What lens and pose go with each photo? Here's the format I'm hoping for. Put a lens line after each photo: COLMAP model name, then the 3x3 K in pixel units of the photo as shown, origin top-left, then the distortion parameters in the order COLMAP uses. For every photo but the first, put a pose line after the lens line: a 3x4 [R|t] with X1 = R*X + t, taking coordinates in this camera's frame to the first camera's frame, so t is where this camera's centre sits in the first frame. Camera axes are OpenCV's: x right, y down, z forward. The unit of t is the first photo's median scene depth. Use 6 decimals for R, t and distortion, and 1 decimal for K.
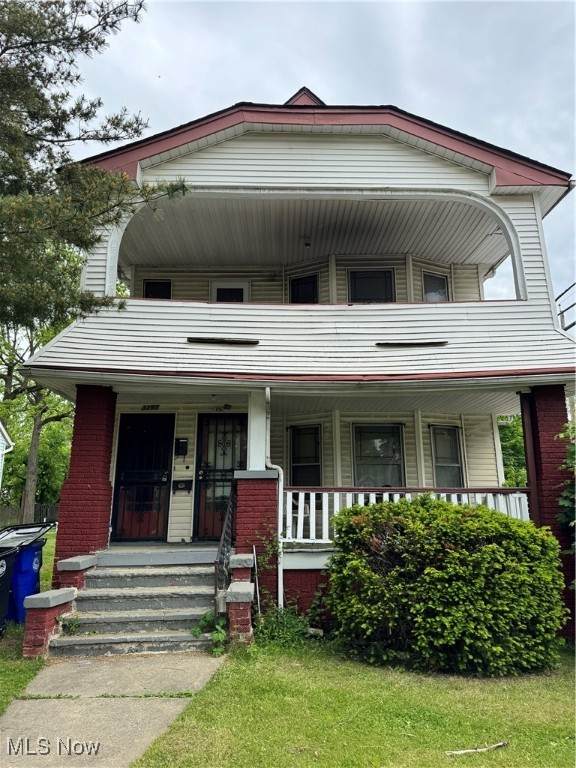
lens RADIAL K [[529.6, 0, 288.1], [0, 529.6, 382.9], [0, 0, 1]] dist [0.021292, -0.019299]
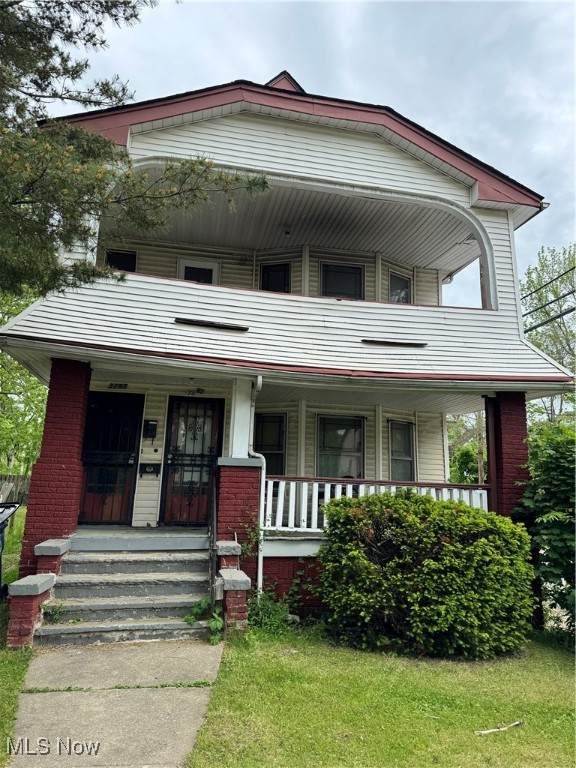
lens RADIAL K [[529.6, 0, 289.9], [0, 529.6, 382.6], [0, 0, 1]] dist [0.021292, -0.019299]
pose [[0.984465, 0.068035, 0.161864, -0.132442], [-0.072787, 0.997068, 0.023601, -0.005886], [-0.159784, -0.035016, 0.986531, 0.007785]]
